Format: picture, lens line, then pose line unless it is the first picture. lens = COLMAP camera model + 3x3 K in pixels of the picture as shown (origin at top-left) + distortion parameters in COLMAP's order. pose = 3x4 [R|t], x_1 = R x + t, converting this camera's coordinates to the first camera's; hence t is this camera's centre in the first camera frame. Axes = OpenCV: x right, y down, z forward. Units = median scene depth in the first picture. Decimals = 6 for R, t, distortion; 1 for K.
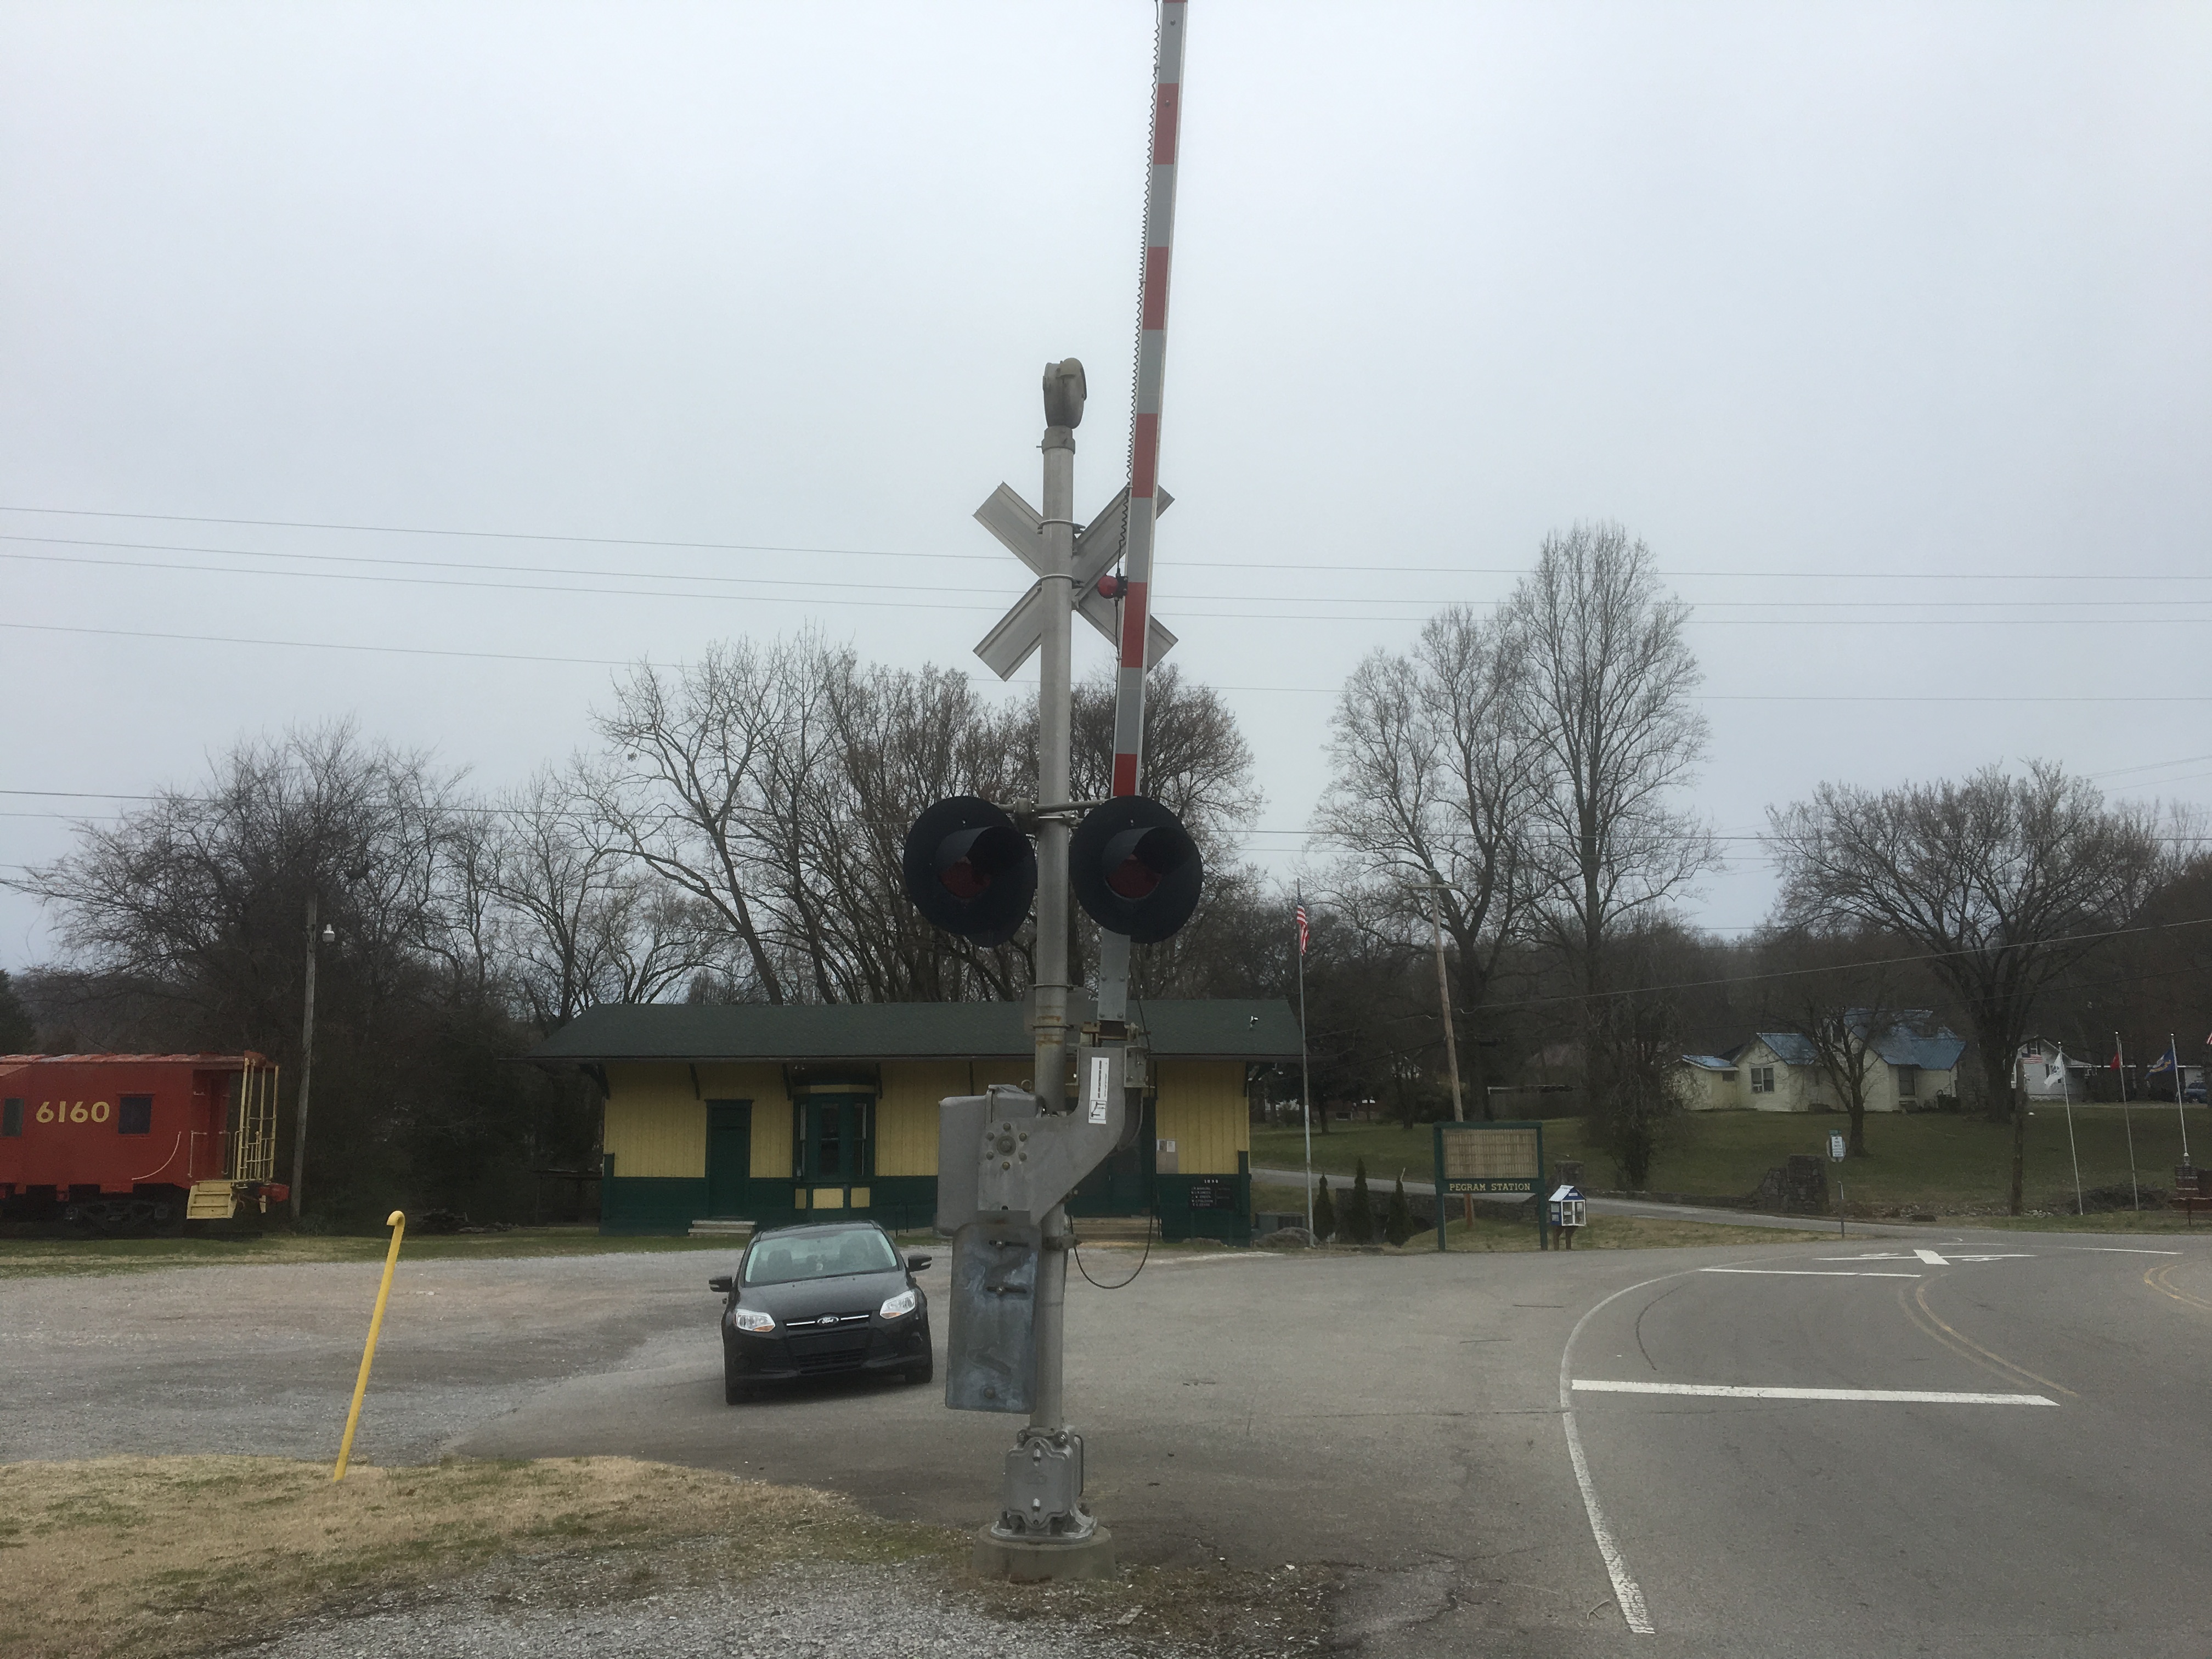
lens RADIAL K [[1871.3, 0, 1087.3], [0, 1871.3, 828.8], [0, 0, 1]] dist [0.083455, -0.114398]
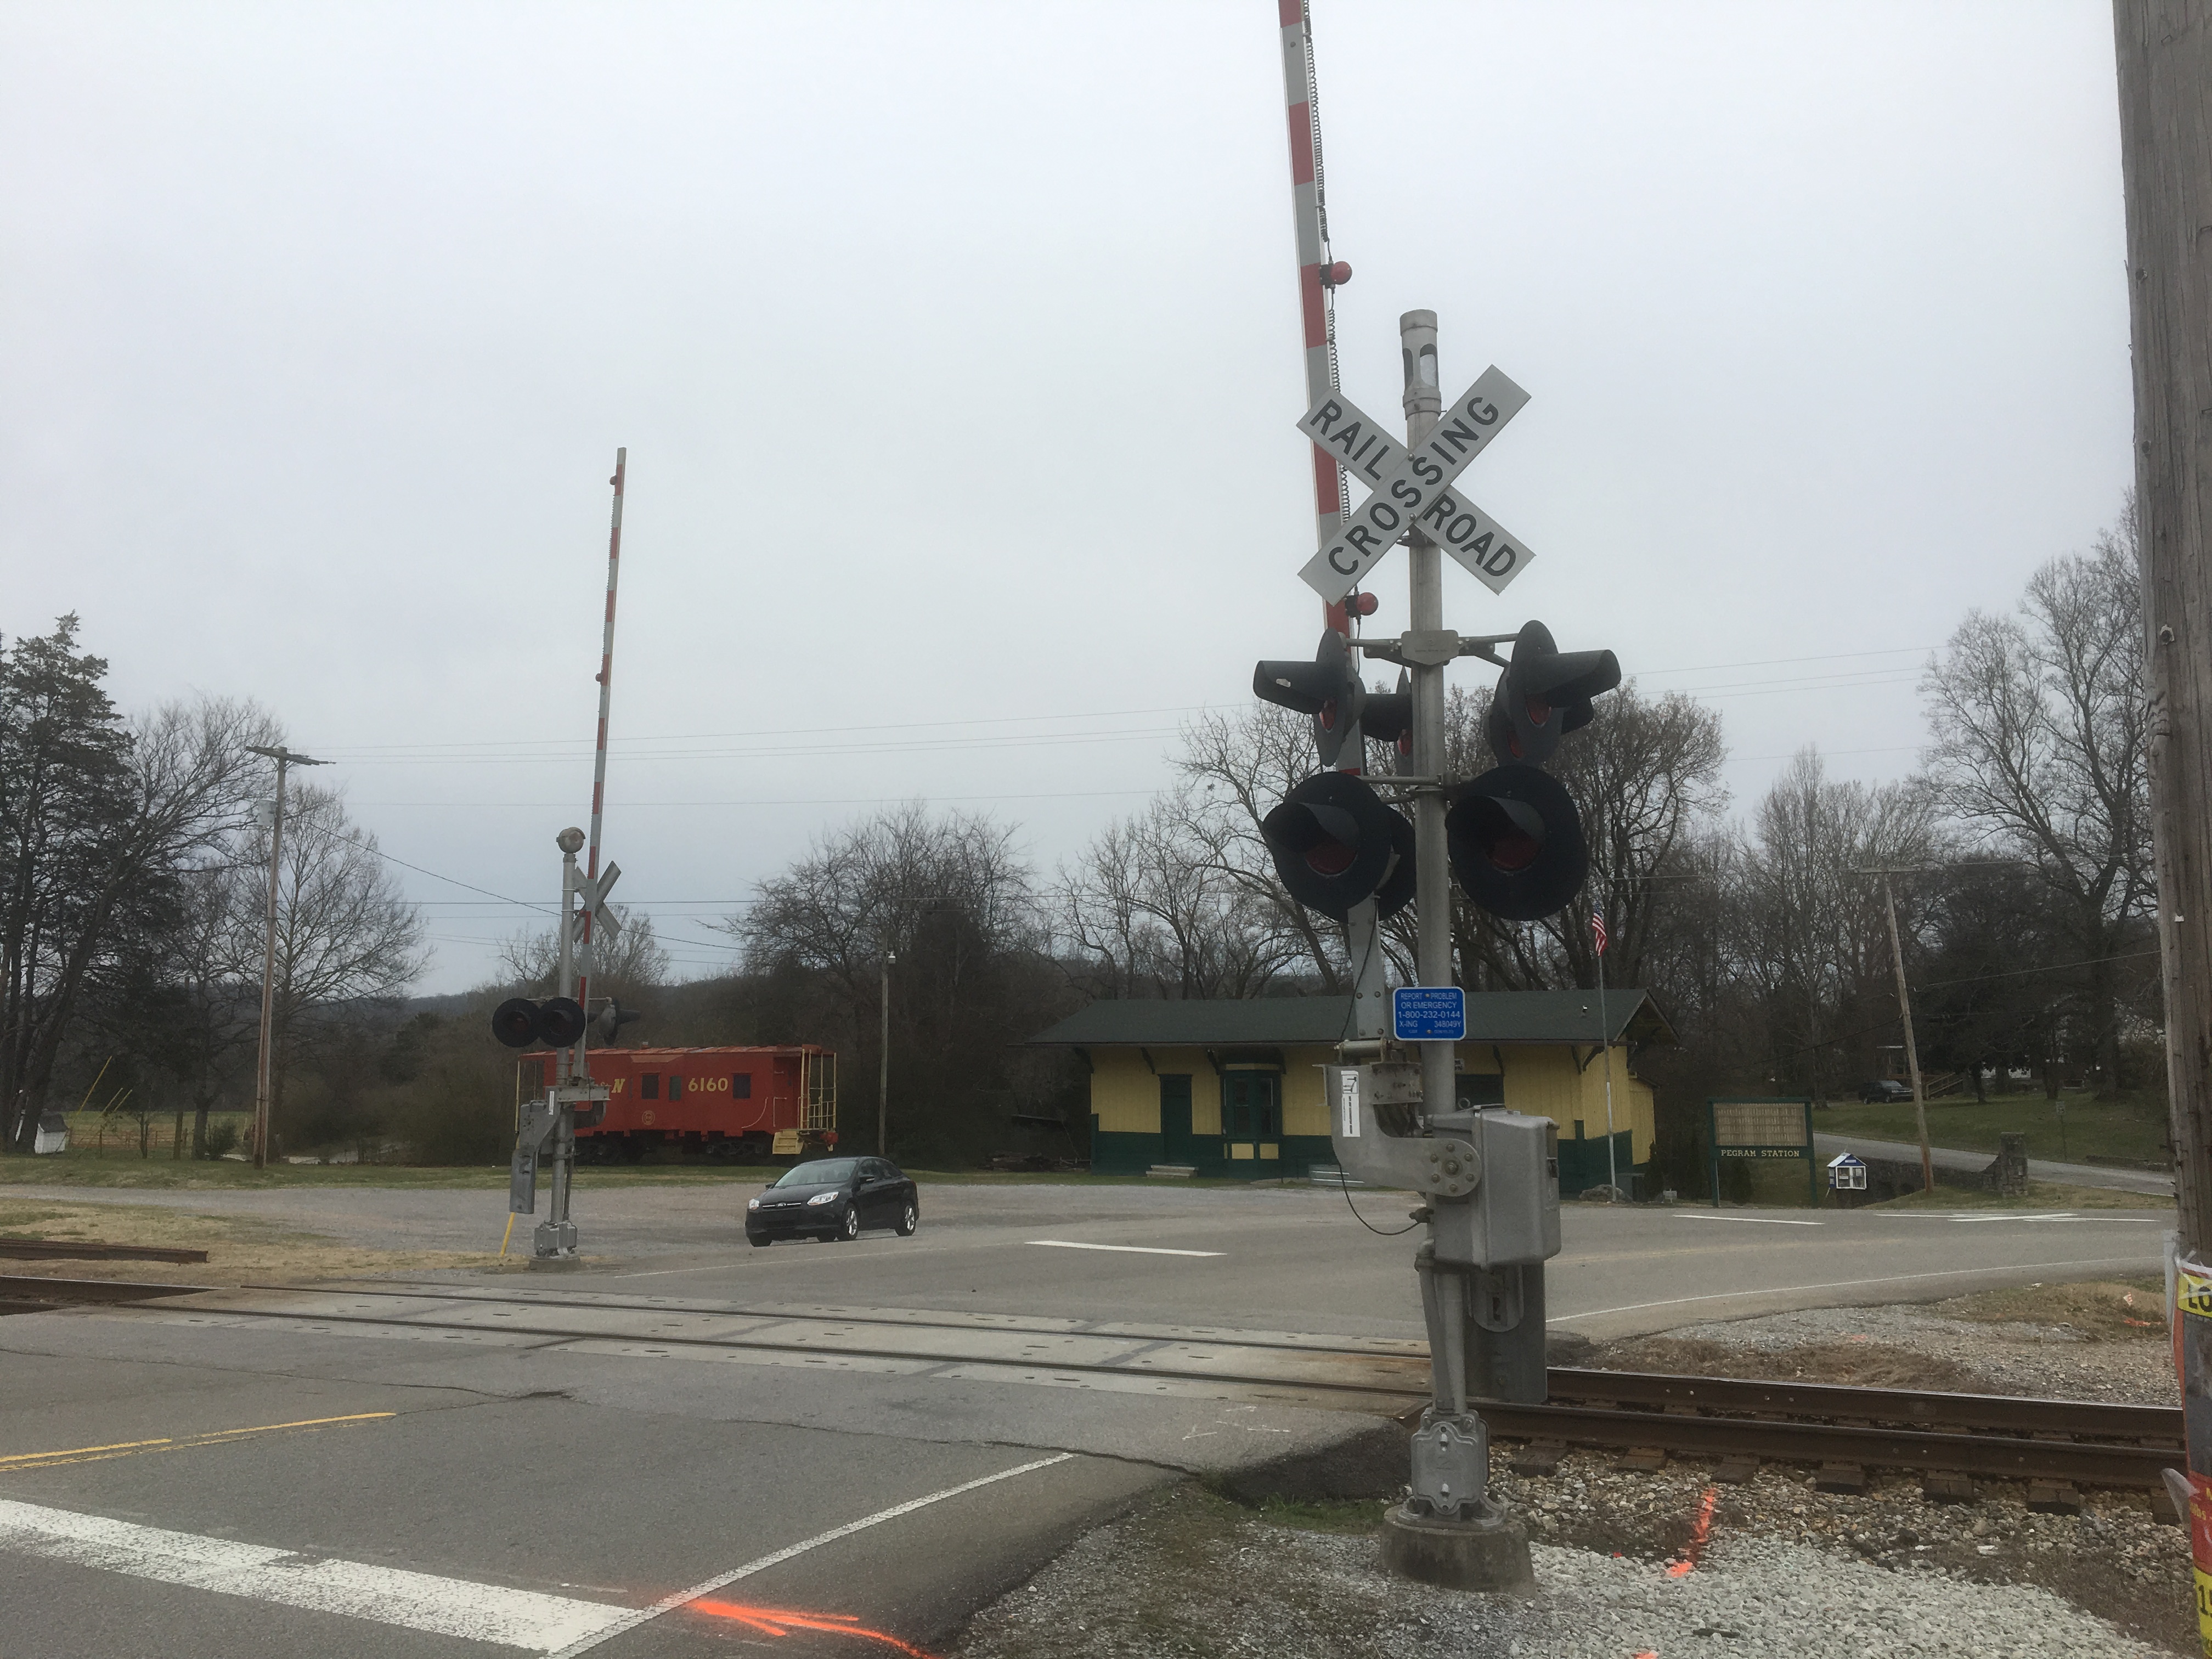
lens RADIAL K [[1871.3, 0, 1091.9], [0, 1871.3, 797.2], [0, 0, 1]] dist [0.083455, -0.114398]
pose [[0.901231, -0.062924, -0.428745, 0.330593], [0.065087, 0.997833, -0.009630, -0.039927], [0.428422, -0.019227, 0.903374, -0.202614]]
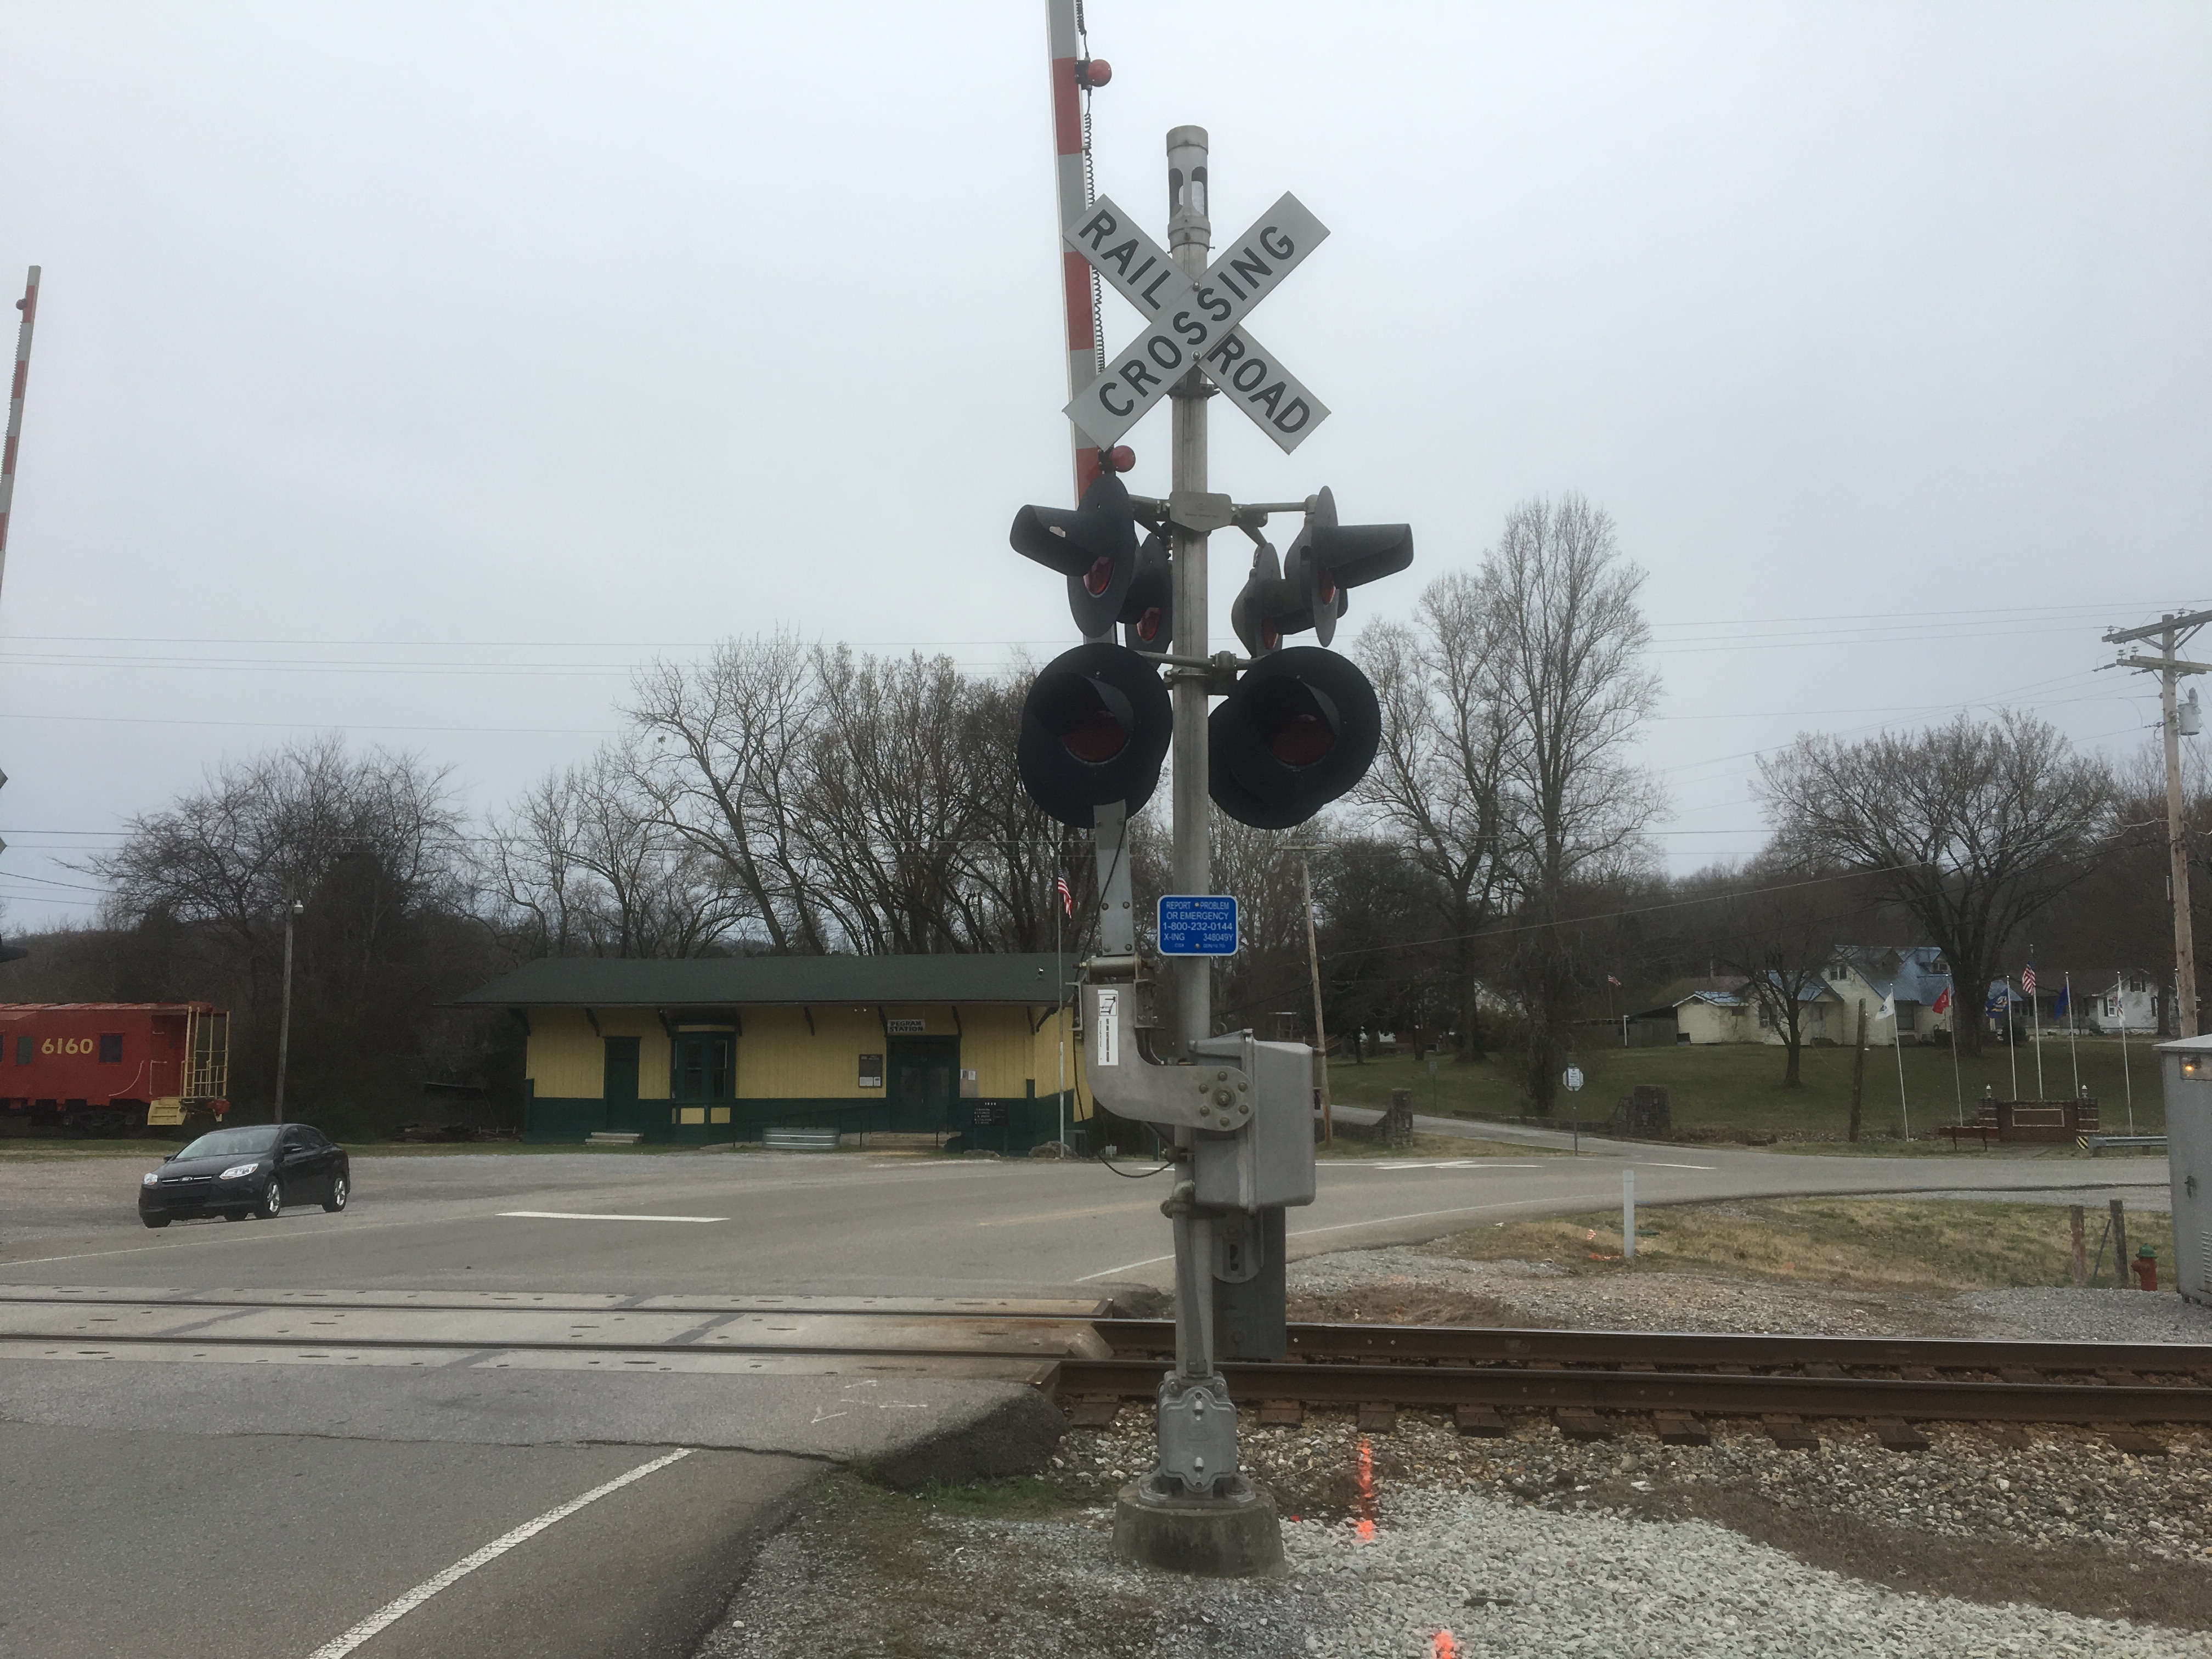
lens RADIAL K [[1871.3, 0, 1096.9], [0, 1871.3, 817.4], [0, 0, 1]] dist [0.083455, -0.114398]
pose [[0.990192, -0.013271, -0.139084, 0.295694], [0.017691, 0.999375, 0.030591, -0.033037], [0.138591, -0.032752, 0.989808, -0.183263]]
